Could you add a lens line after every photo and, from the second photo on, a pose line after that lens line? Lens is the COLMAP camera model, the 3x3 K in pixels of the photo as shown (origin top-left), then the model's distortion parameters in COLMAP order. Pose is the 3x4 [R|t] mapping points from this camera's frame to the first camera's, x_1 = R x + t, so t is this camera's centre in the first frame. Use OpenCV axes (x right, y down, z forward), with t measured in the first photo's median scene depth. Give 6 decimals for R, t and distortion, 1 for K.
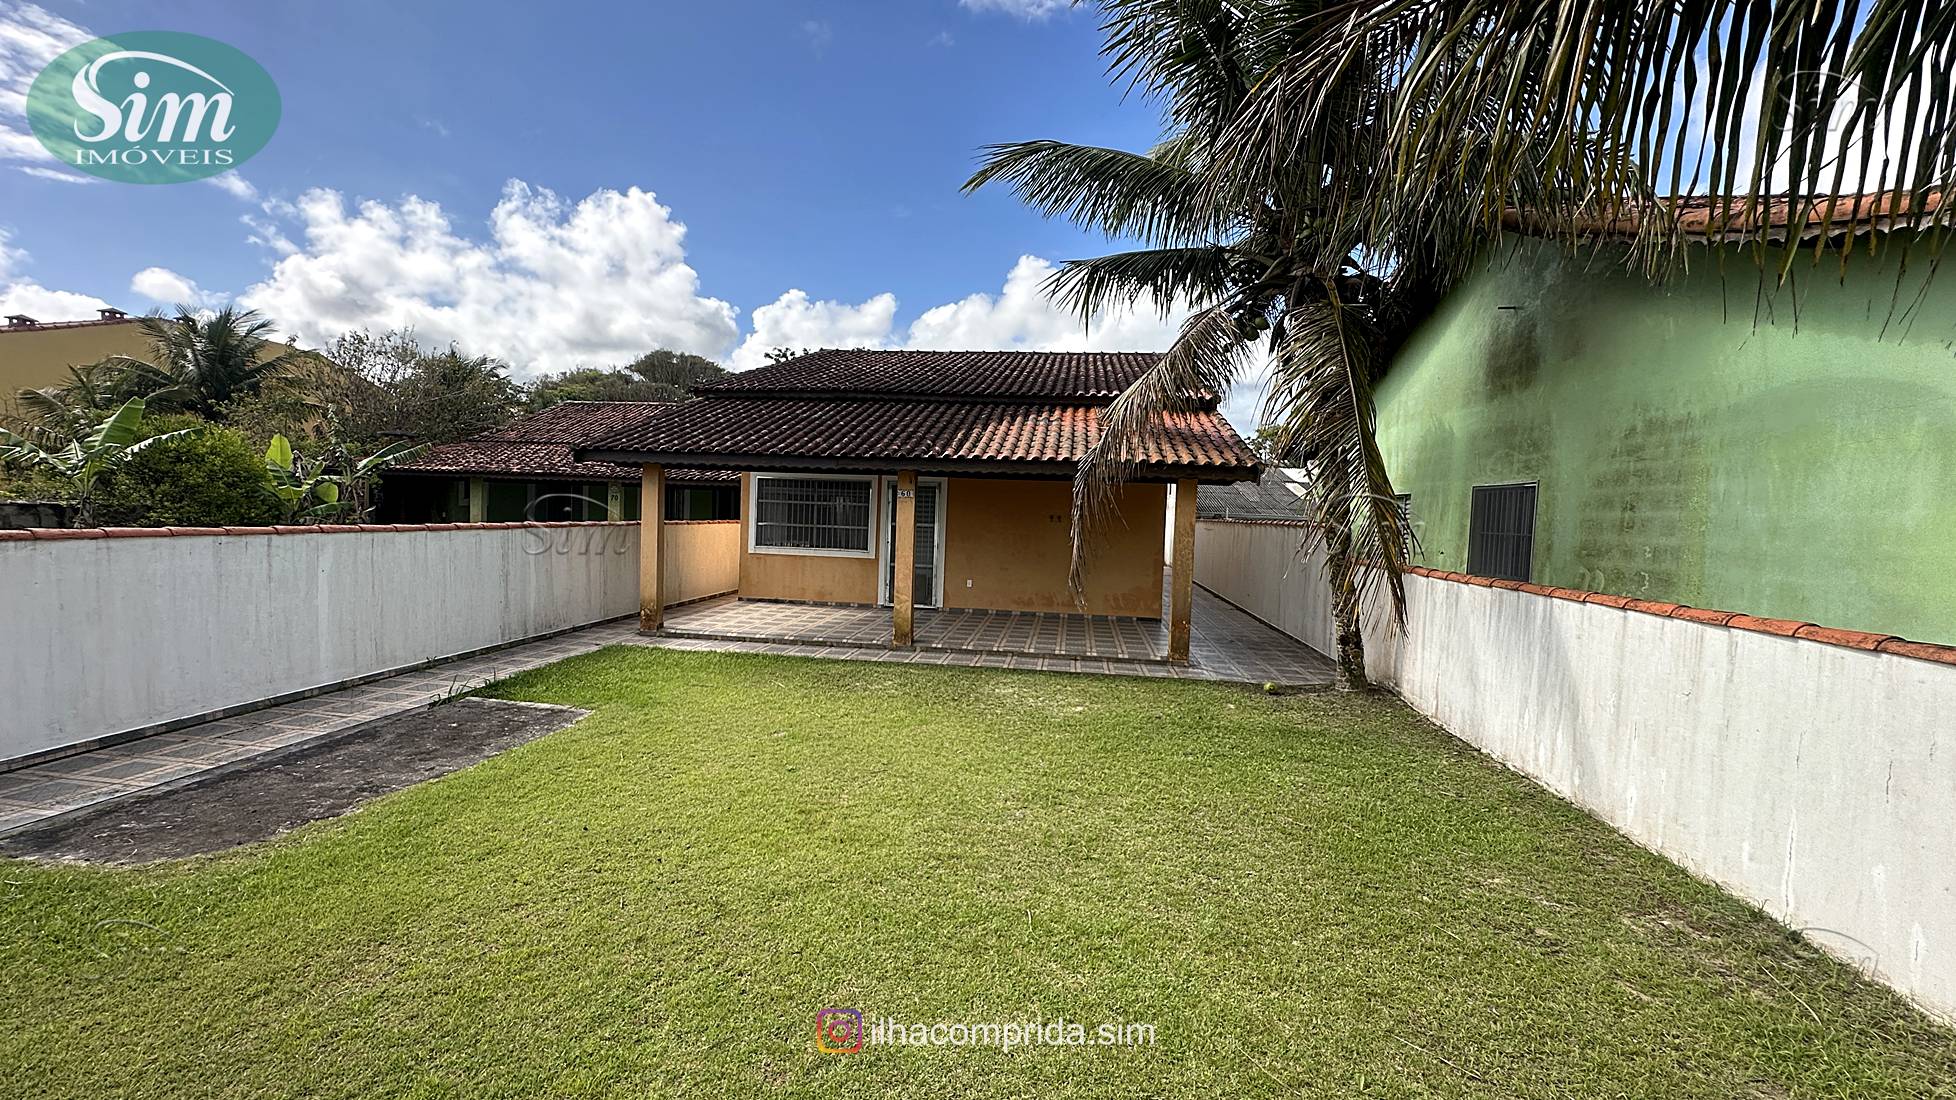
lens RADIAL K [[779.7, 0, 974.8], [0, 779.7, 548.5], [0, 0, 1]] dist [-0.000632, 0.000318]
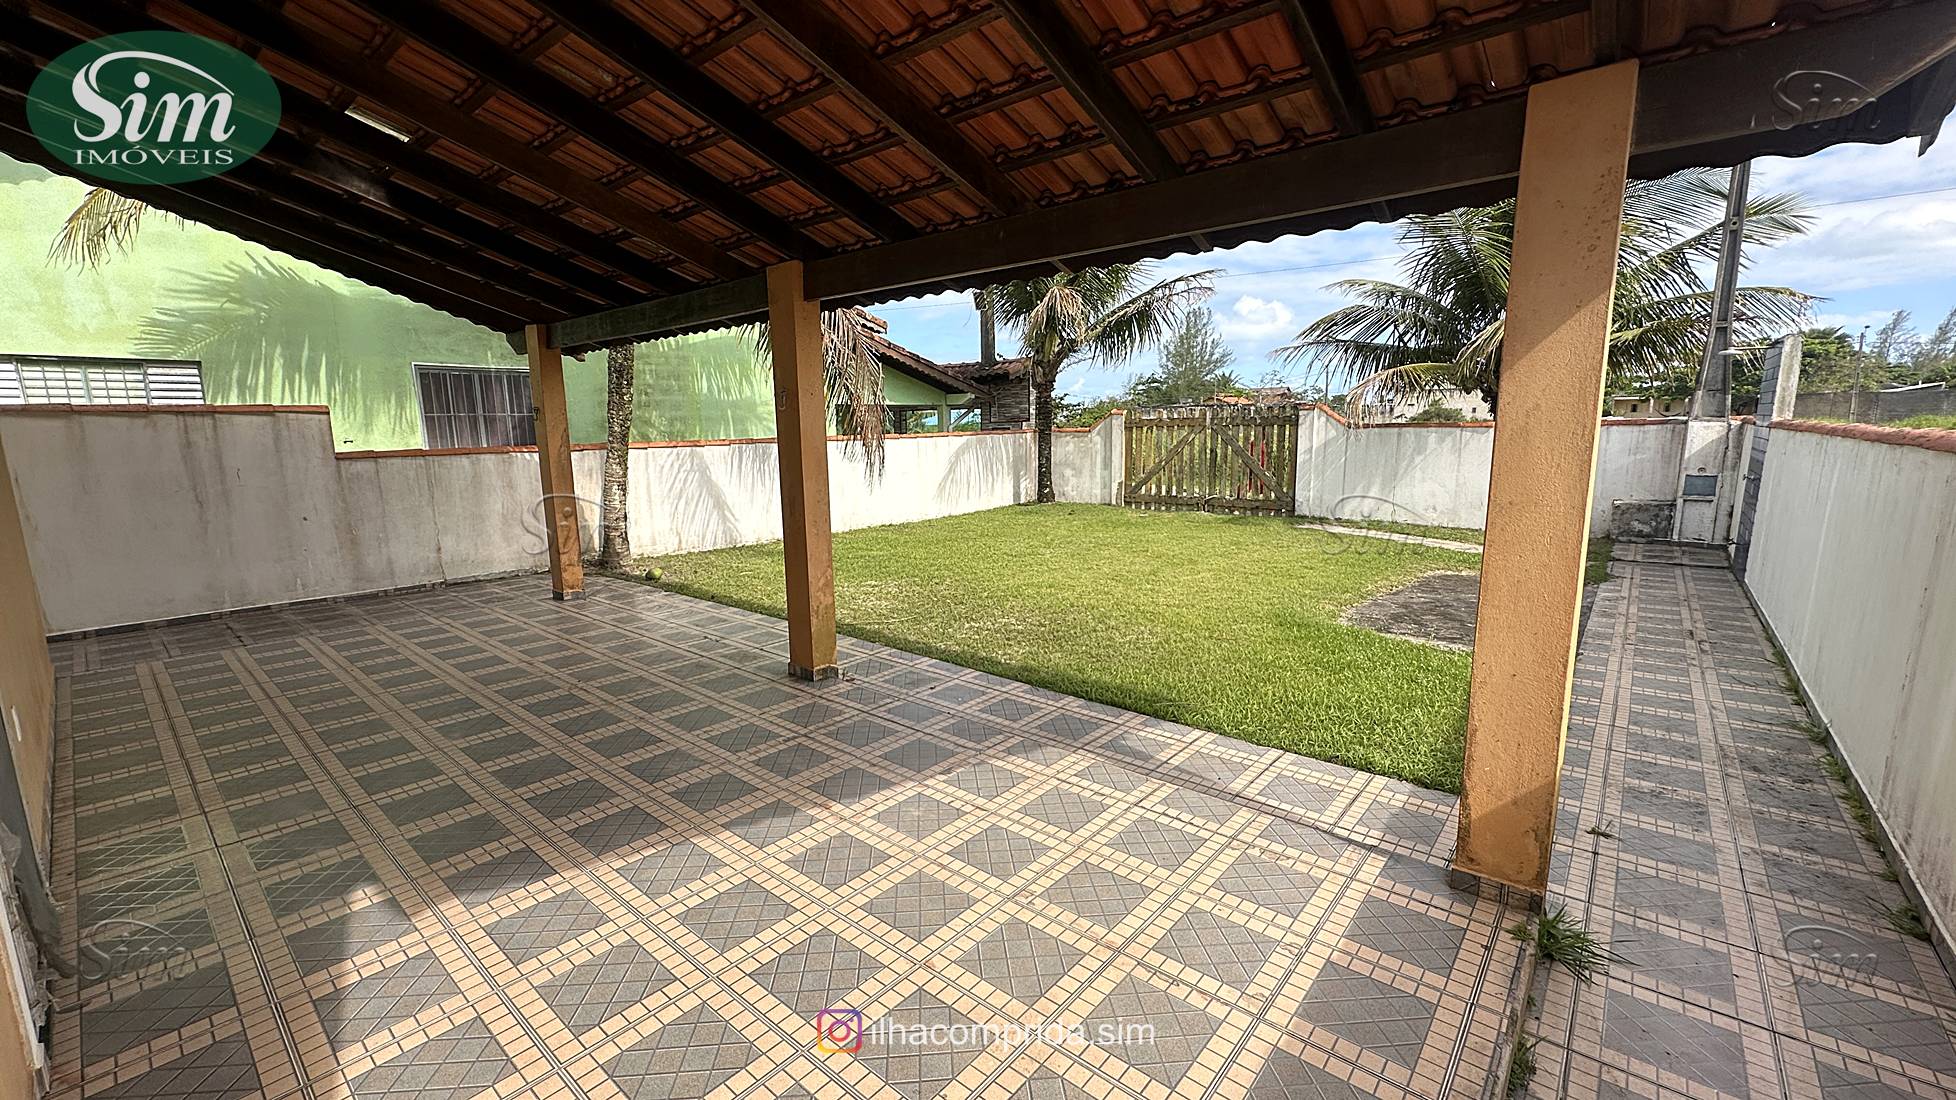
lens RADIAL K [[779.7, 0, 980.7], [0, 779.7, 554.2], [0, 0, 1]] dist [-0.000632, 0.000318]
pose [[-0.836272, -0.112148, 0.536723, -0.504017], [0.013127, 0.974484, 0.224071, -0.063914], [-0.548157, 0.194430, -0.813462, 1.585380]]
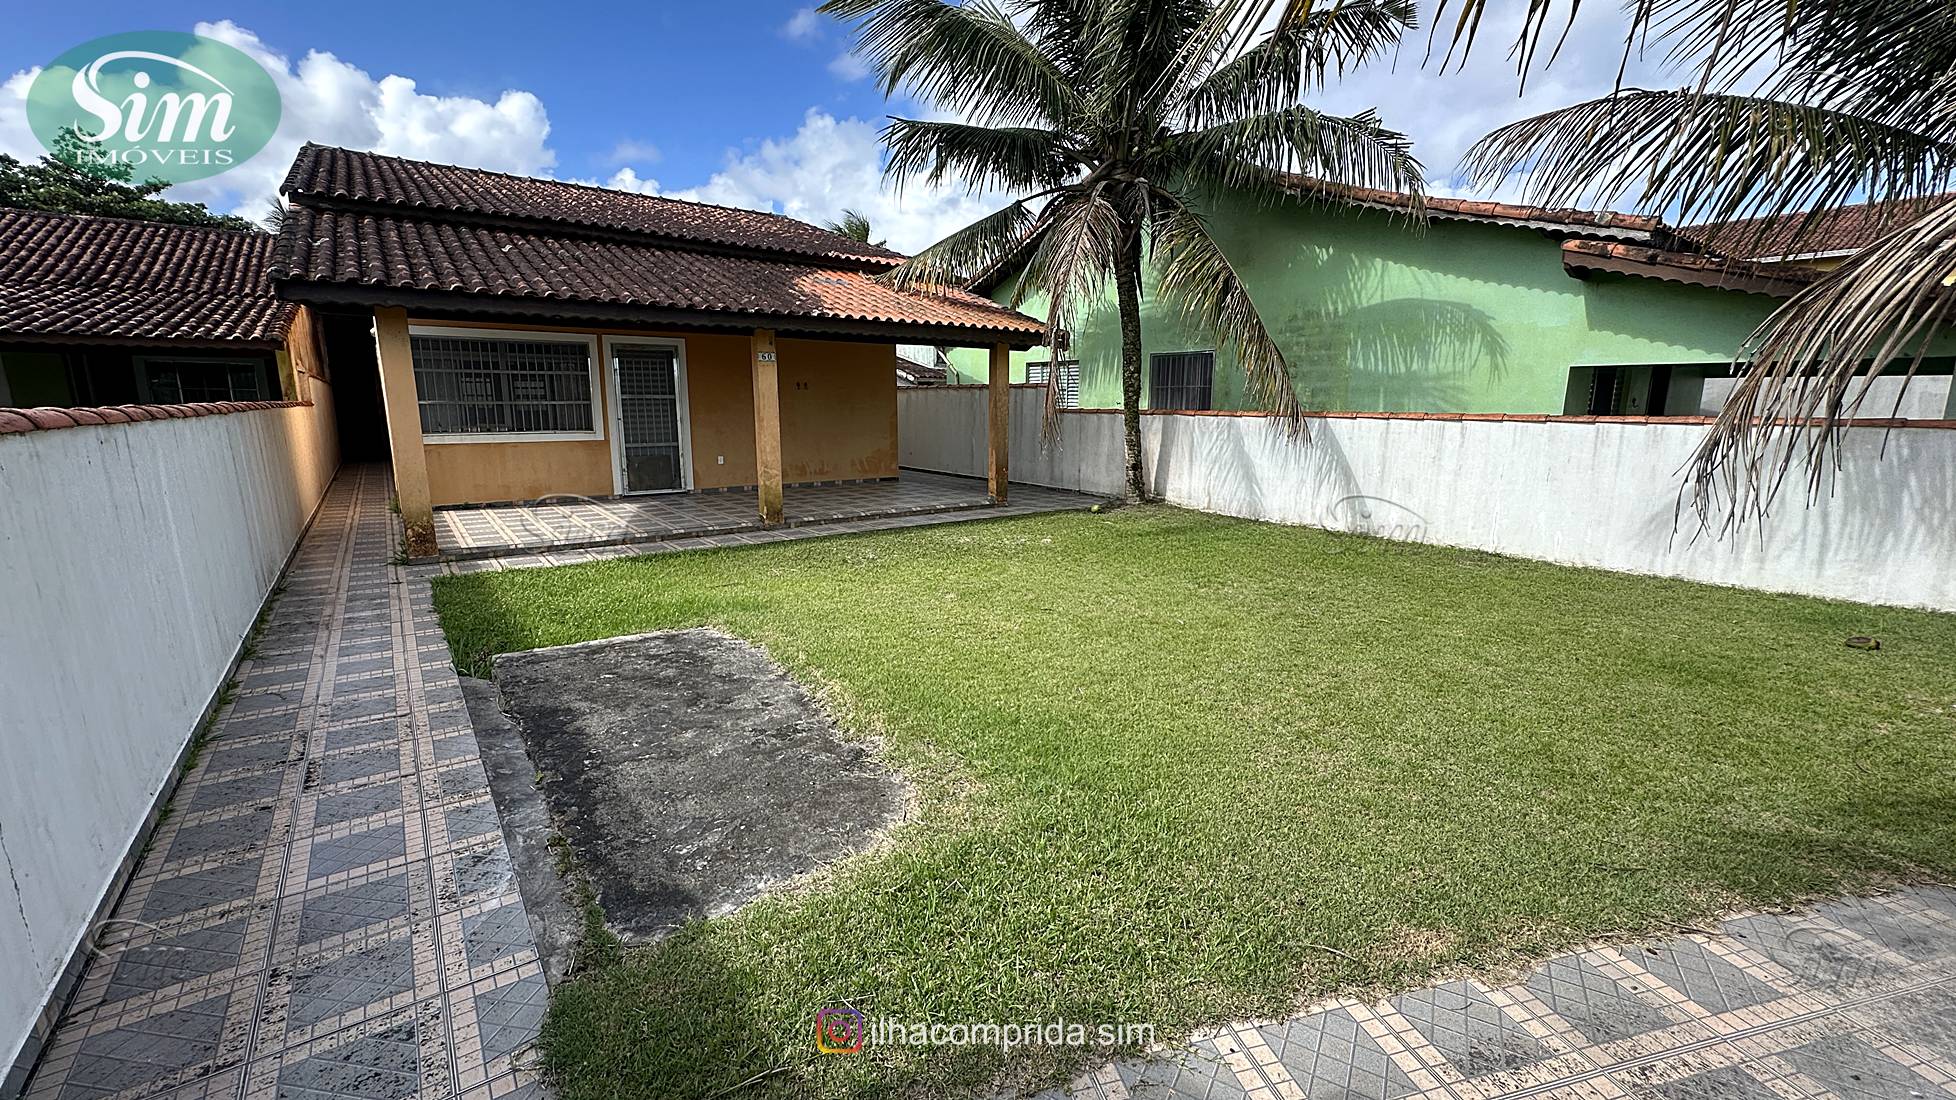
lens RADIAL K [[779.7, 0, 971.4], [0, 779.7, 551.5], [0, 0, 1]] dist [-0.000632, 0.000318]
pose [[0.719594, -0.163193, 0.674946, -0.672738], [0.053883, 0.982184, 0.180032, 0.001473], [-0.692302, -0.093181, 0.715567, 0.197675]]
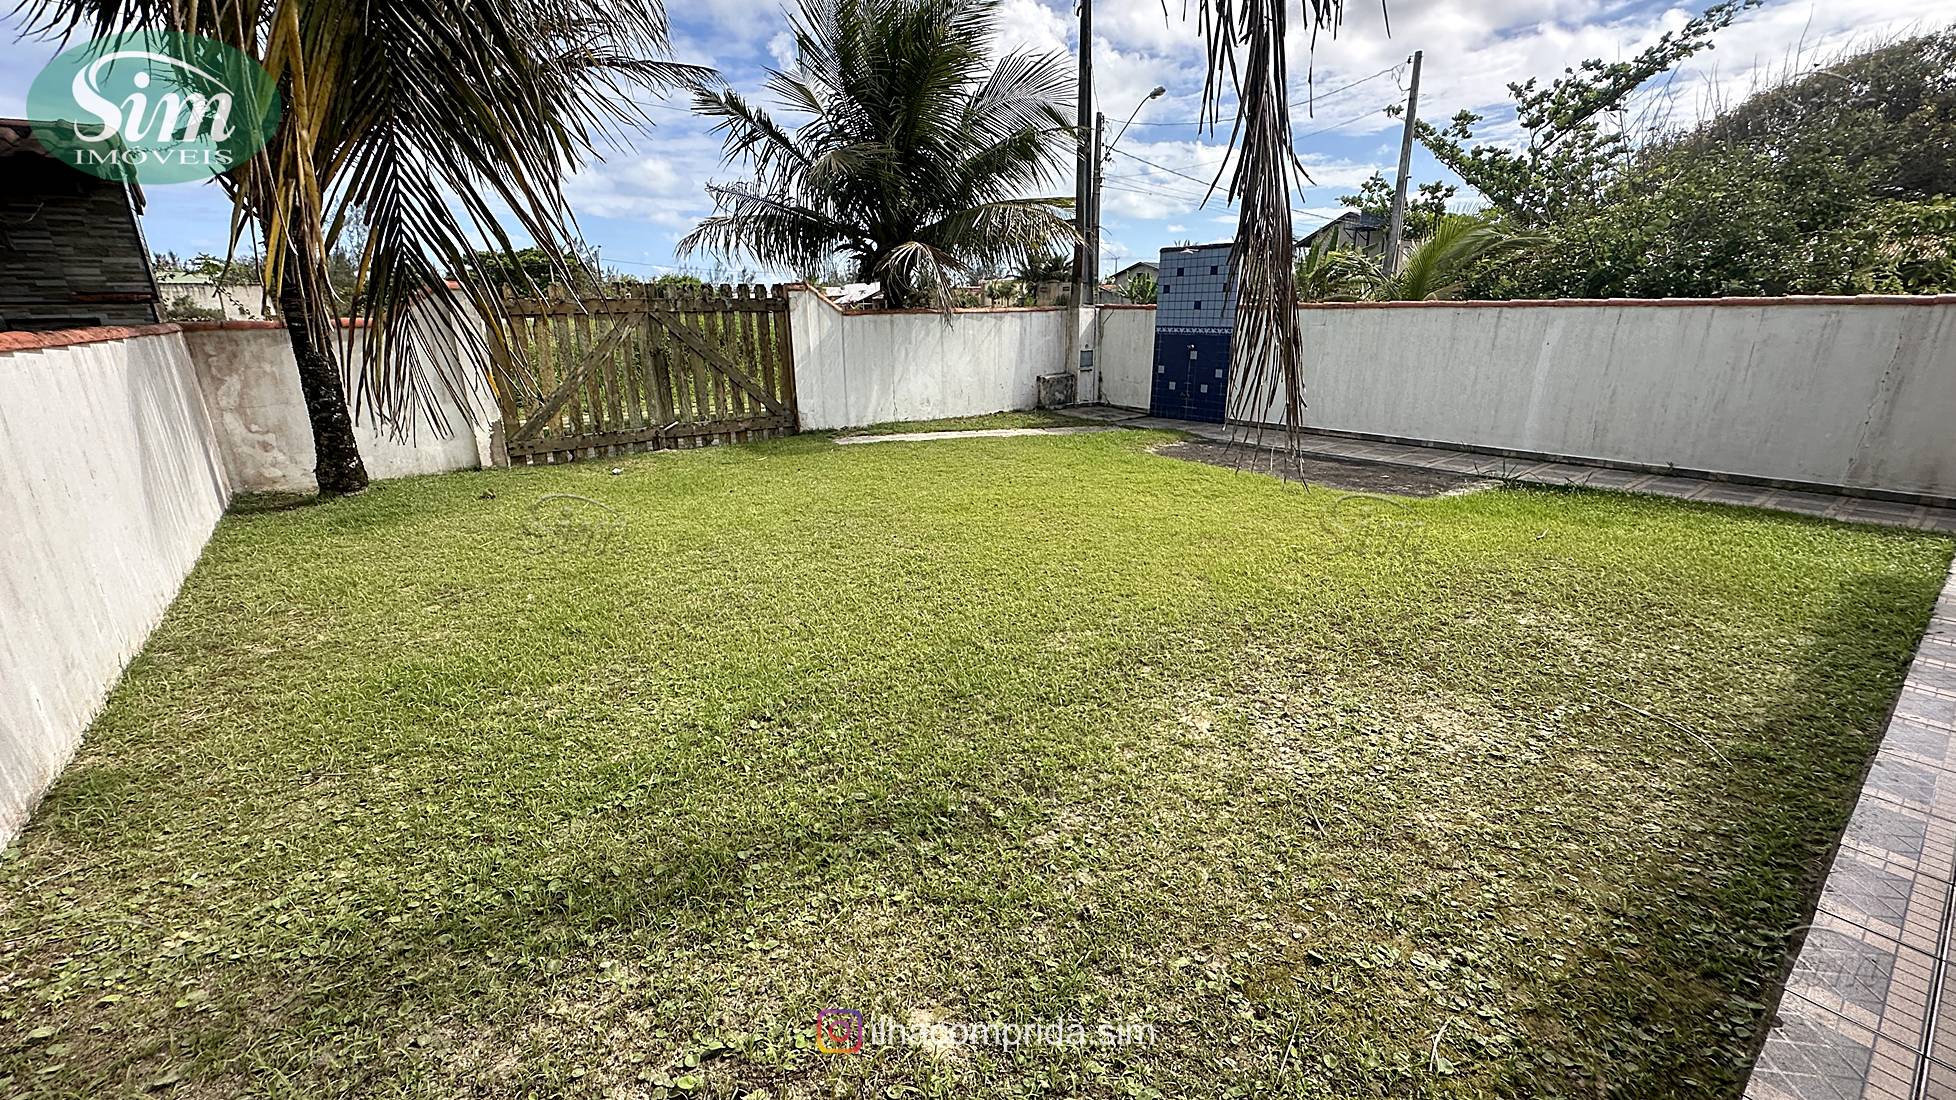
lens RADIAL K [[779.7, 0, 979.0], [0, 779.7, 548.6], [0, 0, 1]] dist [-0.000632, 0.000318]
pose [[-0.713716, 0.181197, -0.676593, 0.410730], [-0.046599, 0.951536, 0.303986, 0.006225], [0.698884, 0.248488, -0.670682, 1.034693]]
